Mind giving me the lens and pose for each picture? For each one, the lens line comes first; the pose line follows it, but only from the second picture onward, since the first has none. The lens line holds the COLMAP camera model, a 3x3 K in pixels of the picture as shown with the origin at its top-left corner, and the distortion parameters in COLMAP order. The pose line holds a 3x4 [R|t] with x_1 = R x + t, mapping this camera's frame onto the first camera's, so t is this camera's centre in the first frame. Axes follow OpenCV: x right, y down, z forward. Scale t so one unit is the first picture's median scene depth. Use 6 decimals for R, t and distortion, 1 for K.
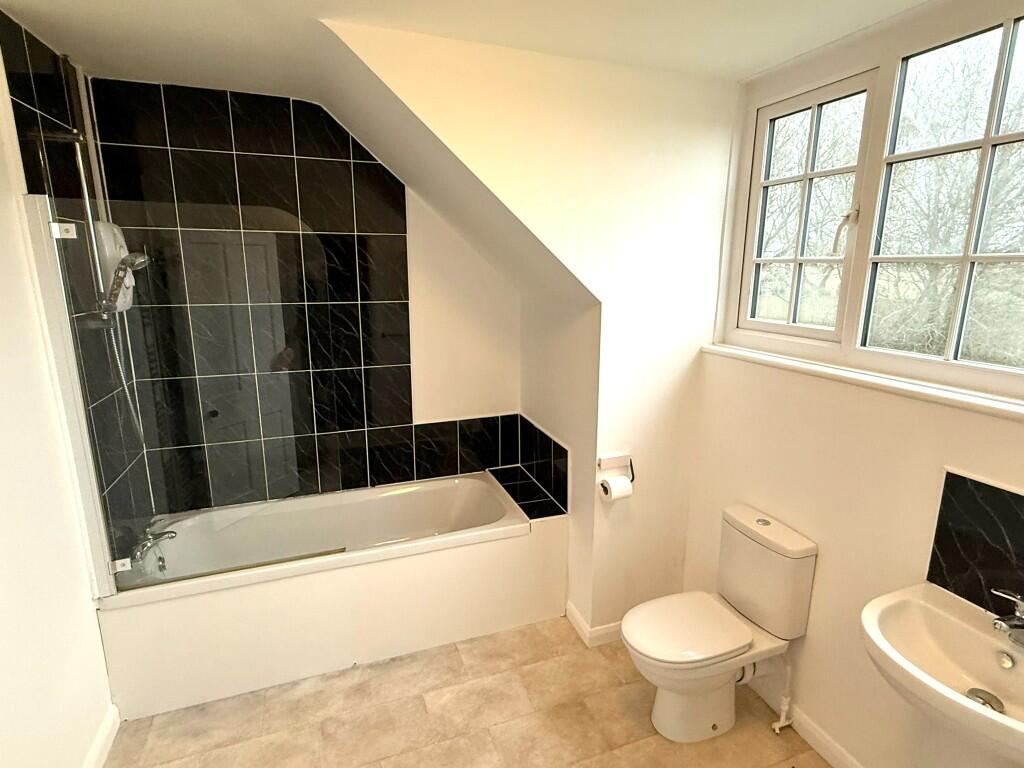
lens RADIAL K [[534.2, 0, 512.0], [0, 534.2, 384.0], [0, 0, 1]] dist [-0.005616, -0.001896]
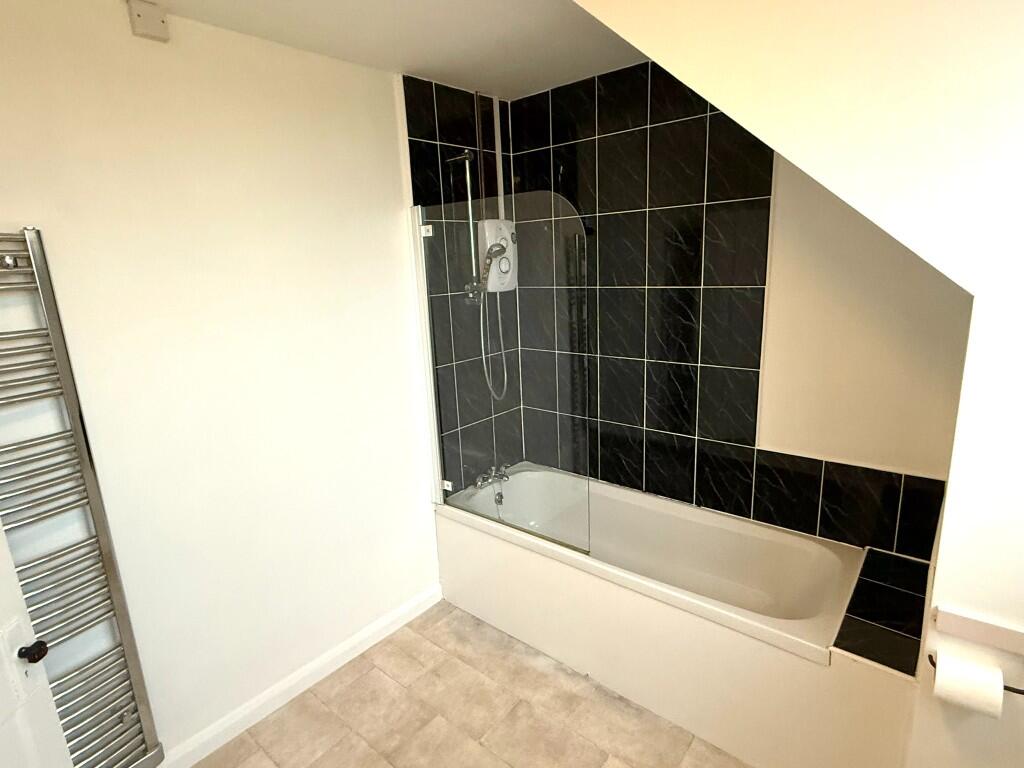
lens RADIAL K [[534.2, 0, 512.0], [0, 534.2, 384.0], [0, 0, 1]] dist [-0.005616, -0.001896]
pose [[0.483803, 0.172455, -0.858018, 0.373725], [-0.141656, 0.982896, 0.117680, -0.071772], [0.863637, 0.064609, 0.499957, 0.399685]]
